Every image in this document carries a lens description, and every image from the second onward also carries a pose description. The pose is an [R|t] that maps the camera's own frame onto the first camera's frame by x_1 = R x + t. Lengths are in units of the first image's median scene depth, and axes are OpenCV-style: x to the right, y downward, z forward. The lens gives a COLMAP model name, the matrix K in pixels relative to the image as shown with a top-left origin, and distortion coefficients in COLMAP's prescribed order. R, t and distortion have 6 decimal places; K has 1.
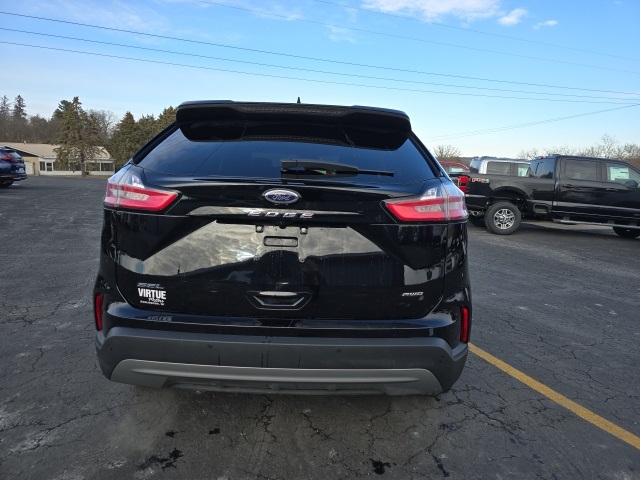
lens RADIAL K [[479.2, 0, 310.7], [0, 479.2, 229.8], [0, 0, 1]] dist [-0.002748, -0.001369]
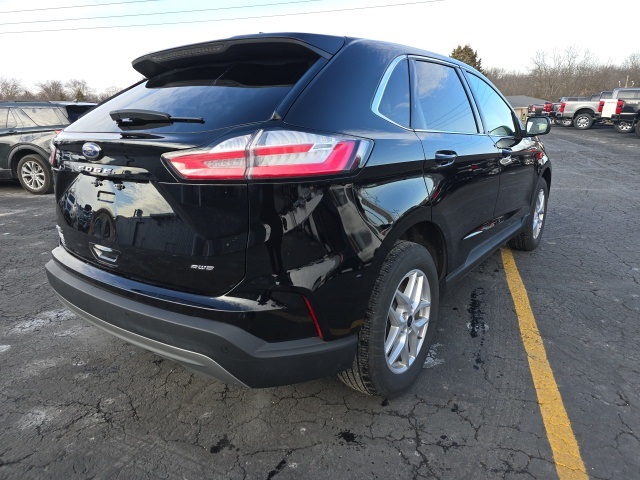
lens RADIAL K [[479.2, 0, 310.7], [0, 479.2, 229.8], [0, 0, 1]] dist [-0.002748, -0.001369]
pose [[0.764433, 0.098754, -0.637095, 0.796260], [-0.008977, 0.989733, 0.142644, -0.046463], [0.644641, -0.103322, 0.757471, 0.443181]]
